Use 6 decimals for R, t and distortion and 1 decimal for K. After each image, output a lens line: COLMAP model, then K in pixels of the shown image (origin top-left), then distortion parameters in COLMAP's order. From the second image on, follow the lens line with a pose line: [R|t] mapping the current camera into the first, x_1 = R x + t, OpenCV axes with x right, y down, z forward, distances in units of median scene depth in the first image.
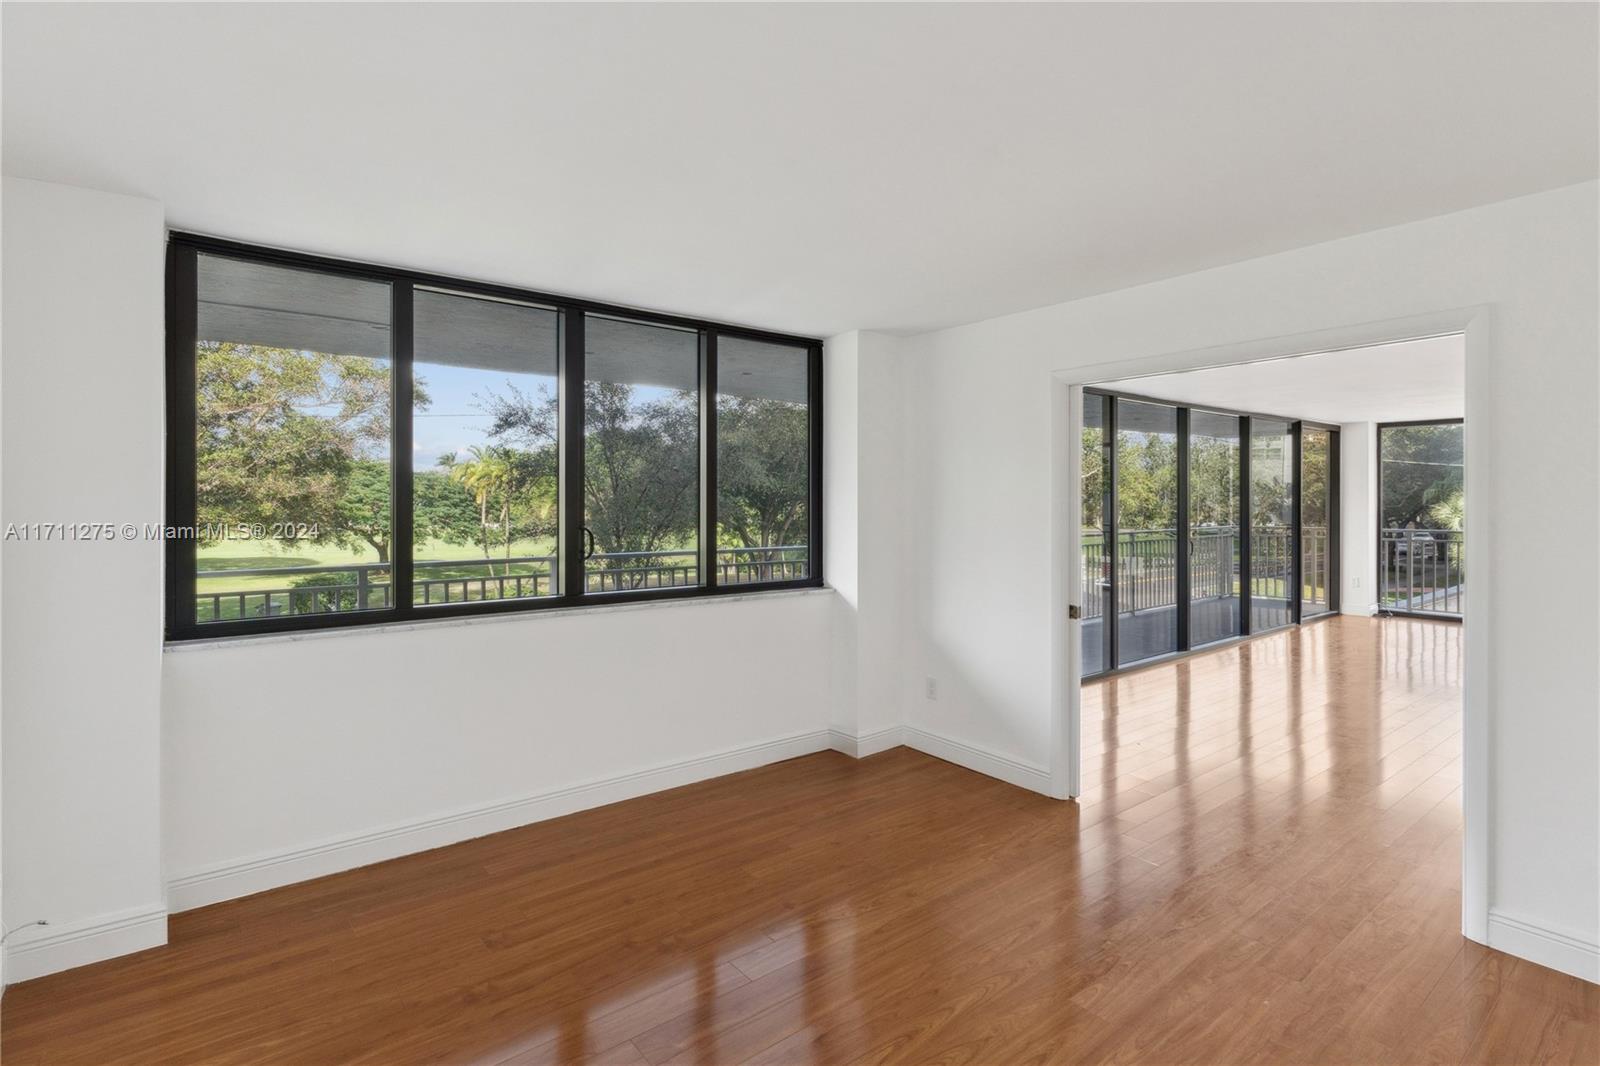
lens RADIAL K [[765.5, 0, 800.5], [0, 765.5, 504.4], [0, 0, 1]] dist [-0.003567, -0.000348]
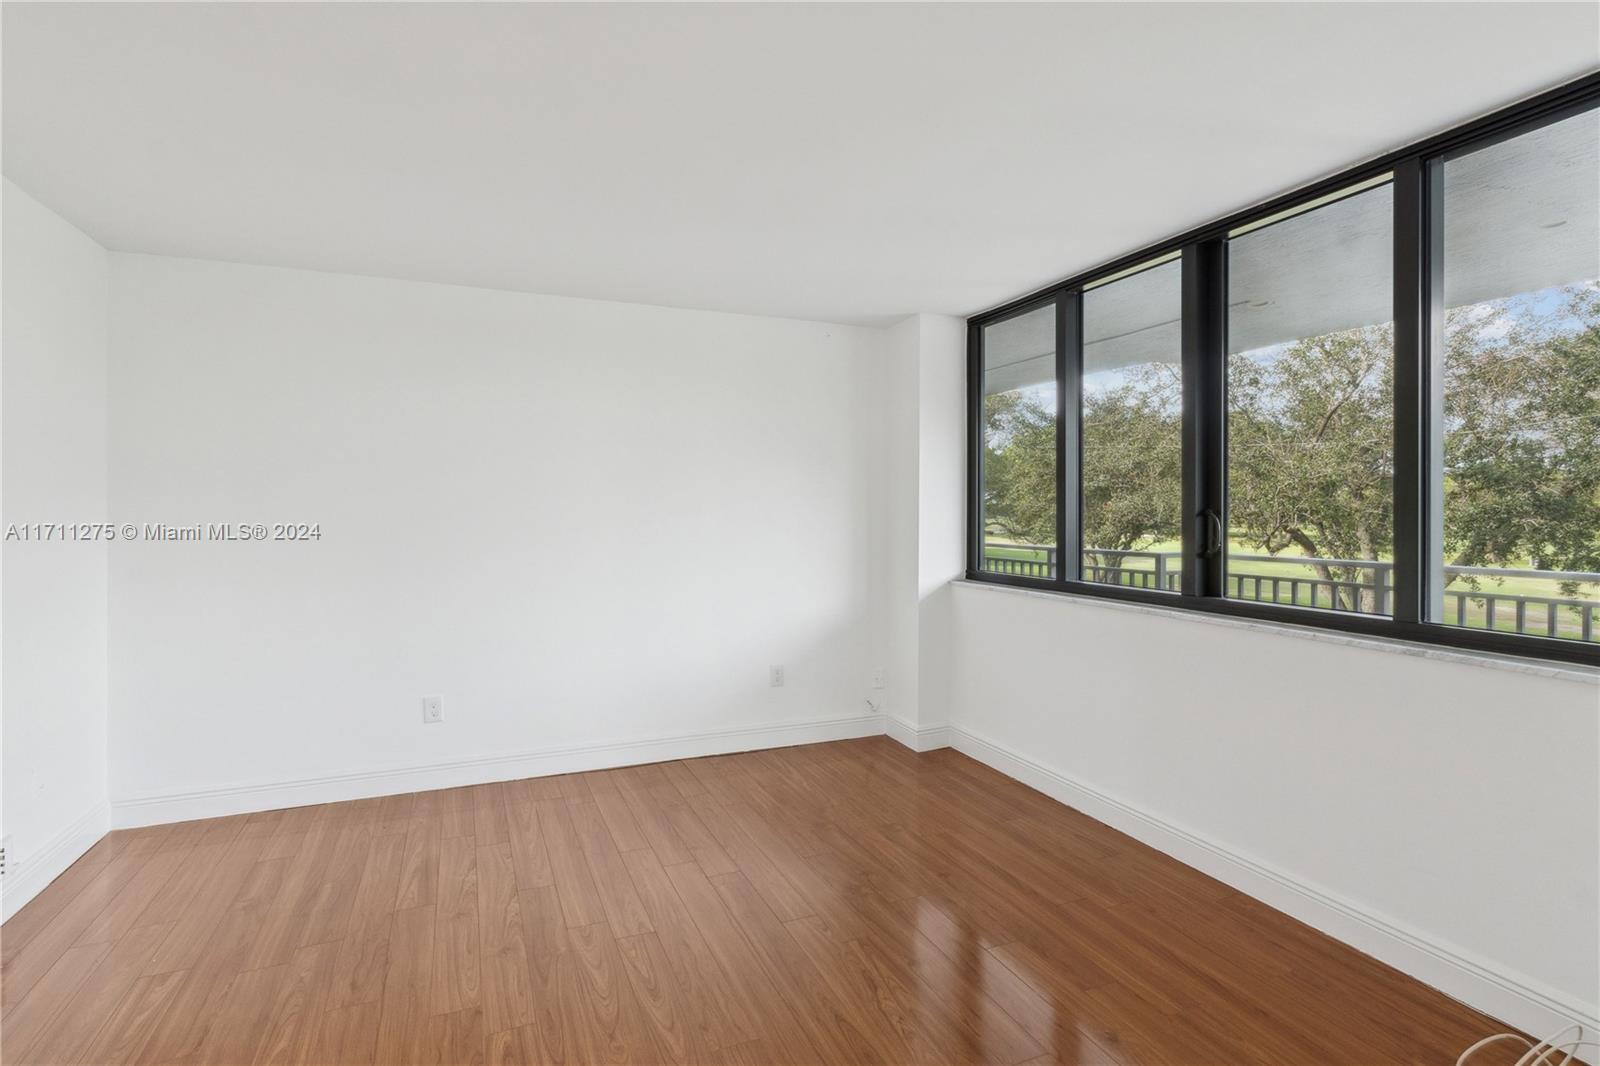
lens RADIAL K [[756.8, 0, 798.3], [0, 756.8, 508.7], [0, 0, 1]] dist [0.004957, 0.000579]
pose [[-0.241527, 0.004642, -0.970383, 0.758228], [0.003165, 0.999987, 0.003995, 0.021424], [0.970389, -0.002106, -0.241539, 0.995569]]
